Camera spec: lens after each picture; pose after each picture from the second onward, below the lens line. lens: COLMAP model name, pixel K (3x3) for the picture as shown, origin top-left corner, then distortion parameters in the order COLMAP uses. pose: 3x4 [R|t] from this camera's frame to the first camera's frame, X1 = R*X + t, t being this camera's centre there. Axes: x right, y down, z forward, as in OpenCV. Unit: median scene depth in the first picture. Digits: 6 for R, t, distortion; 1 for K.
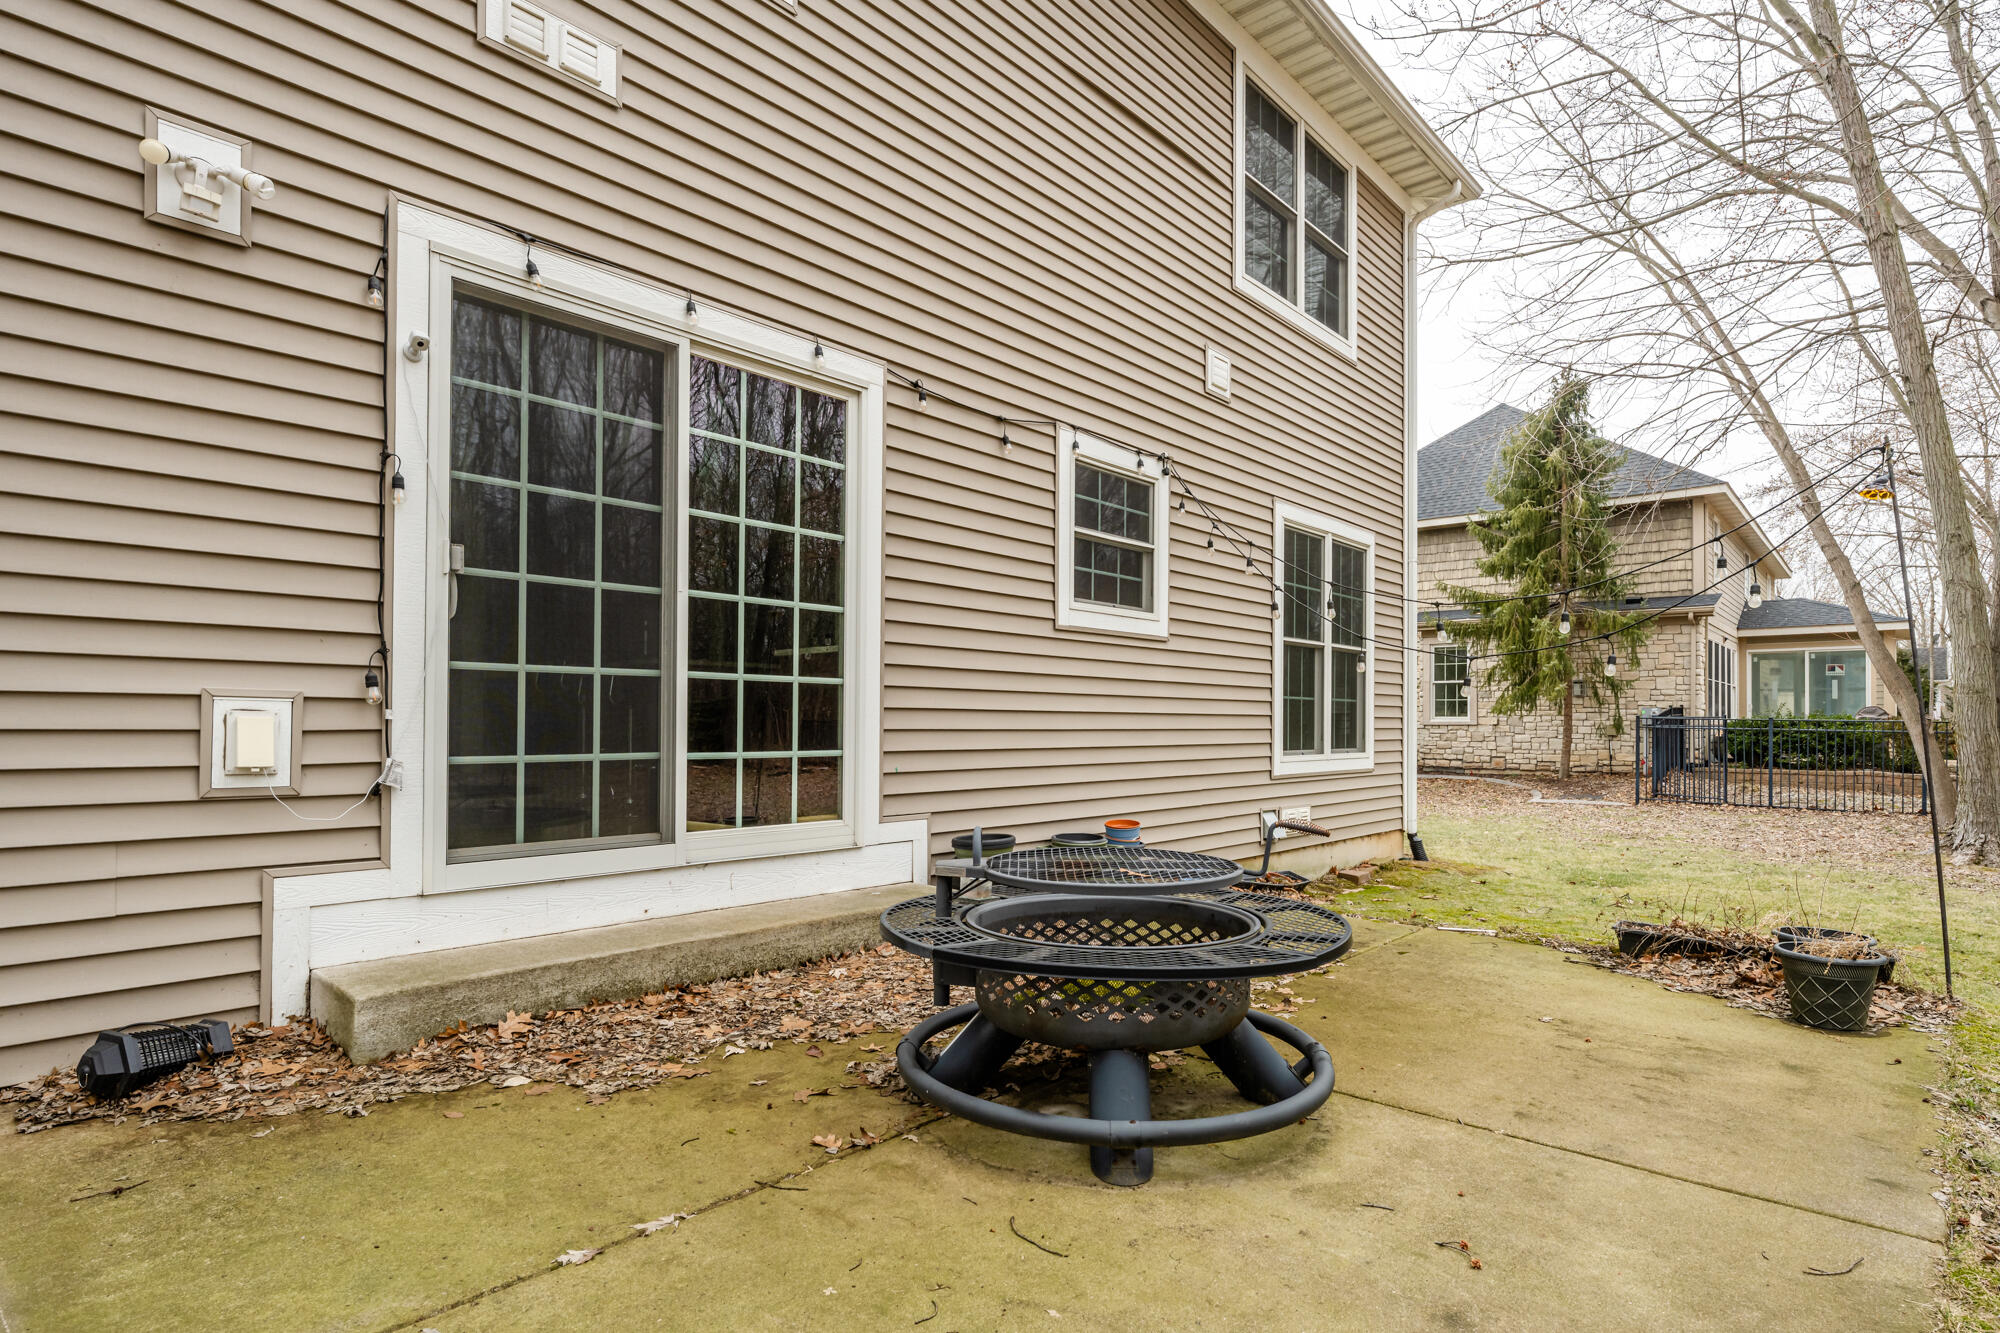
lens RADIAL K [[1040.4, 0, 1016.2], [0, 1040.4, 712.1], [0, 0, 1]] dist [-0.001543, -0.000115]
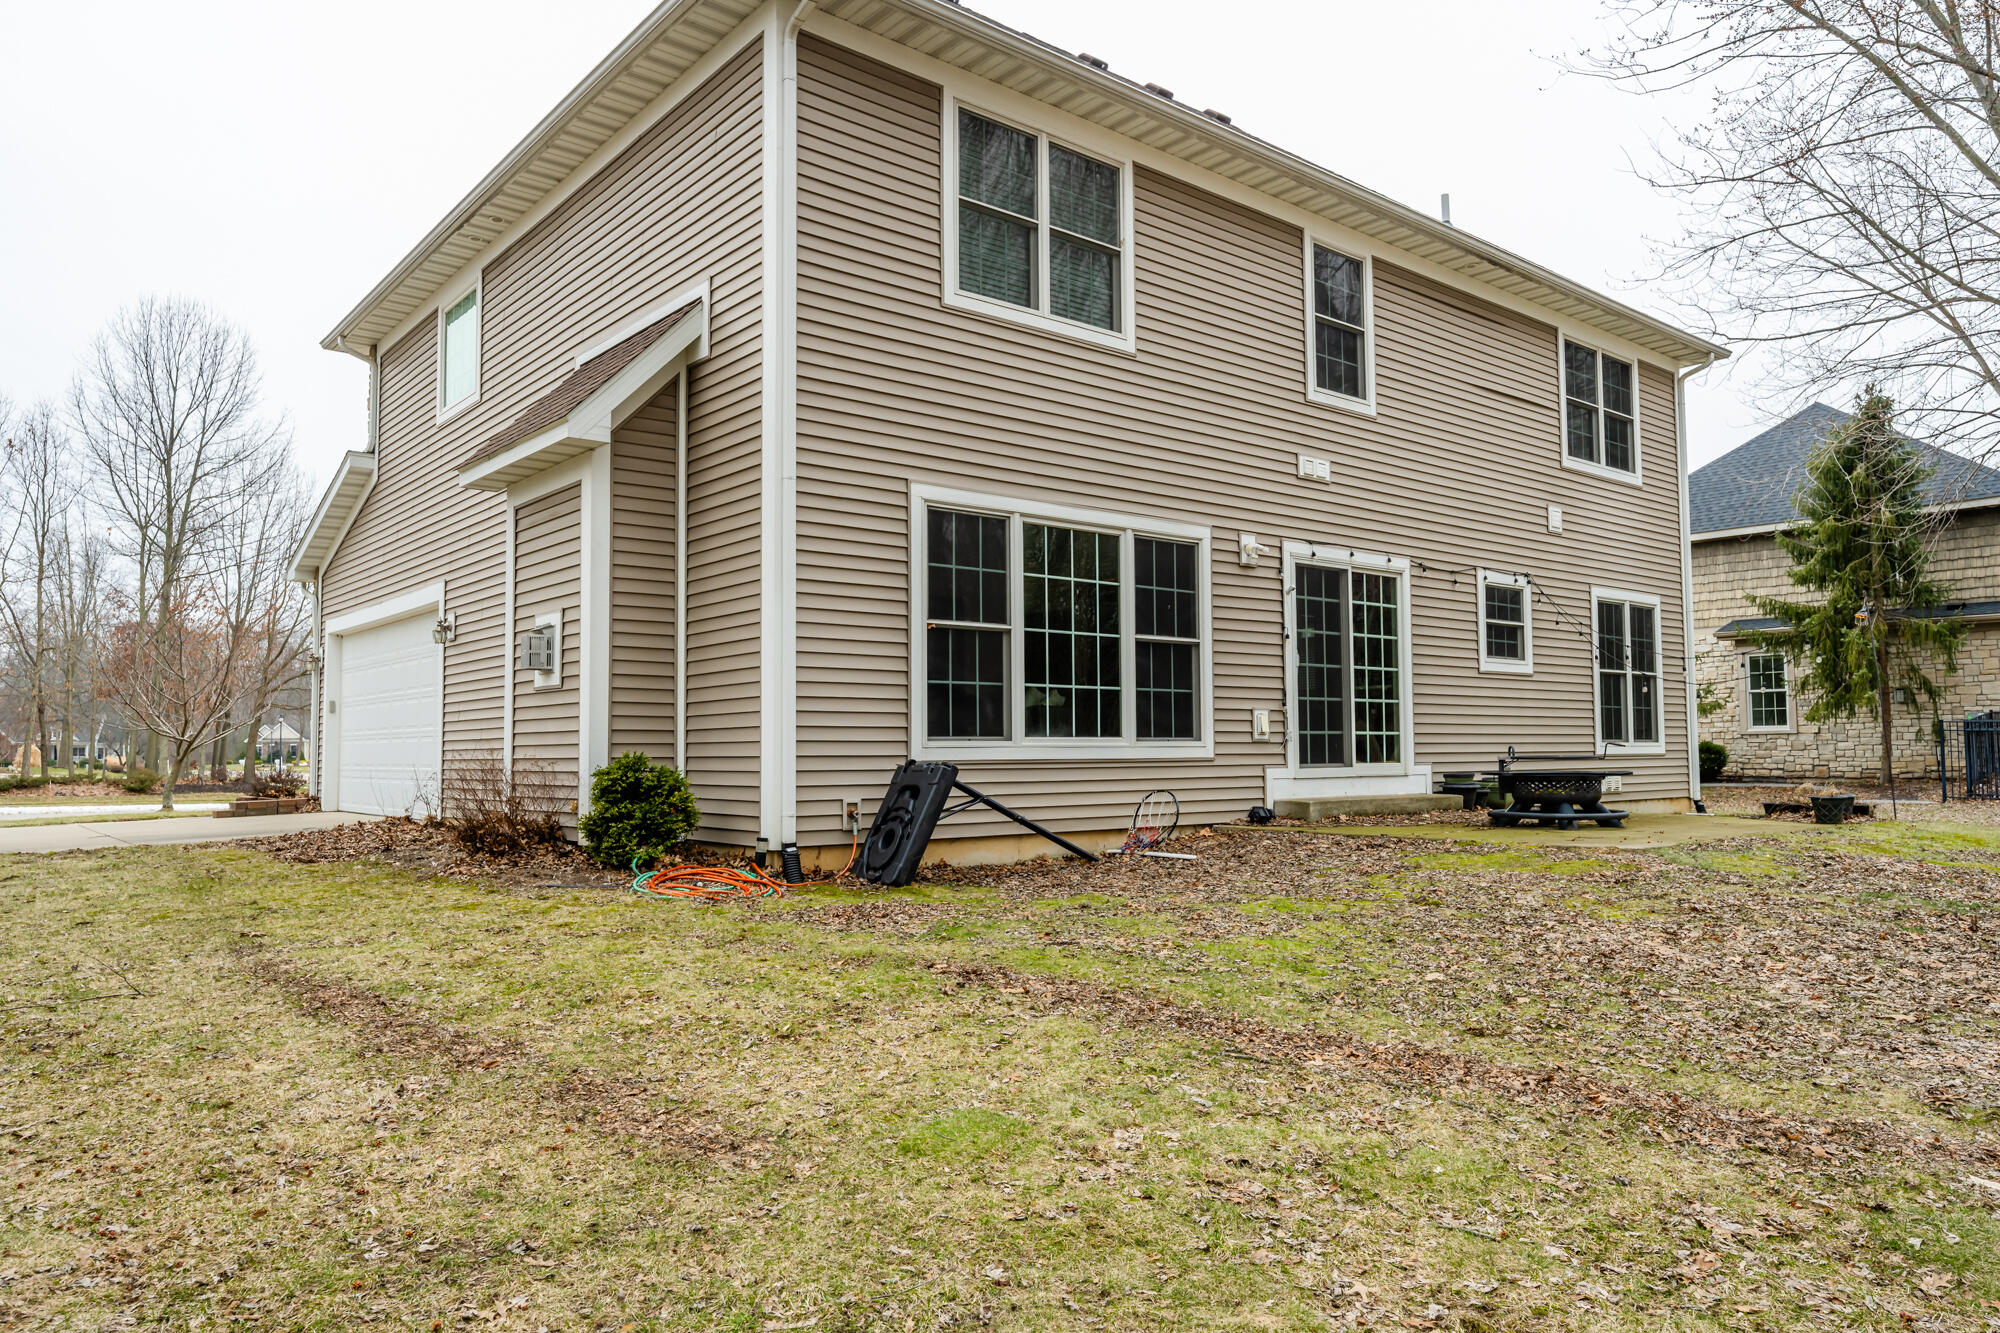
lens RADIAL K [[1342.4, 0, 997.9], [0, 1342.4, 672.6], [0, 0, 1]] dist [0.001902, -0.000856]
pose [[0.987650, -0.021658, -0.155175, -0.281671], [0.014012, 0.998641, -0.050201, 0.020597], [0.156051, 0.047407, 0.986611, -0.990339]]
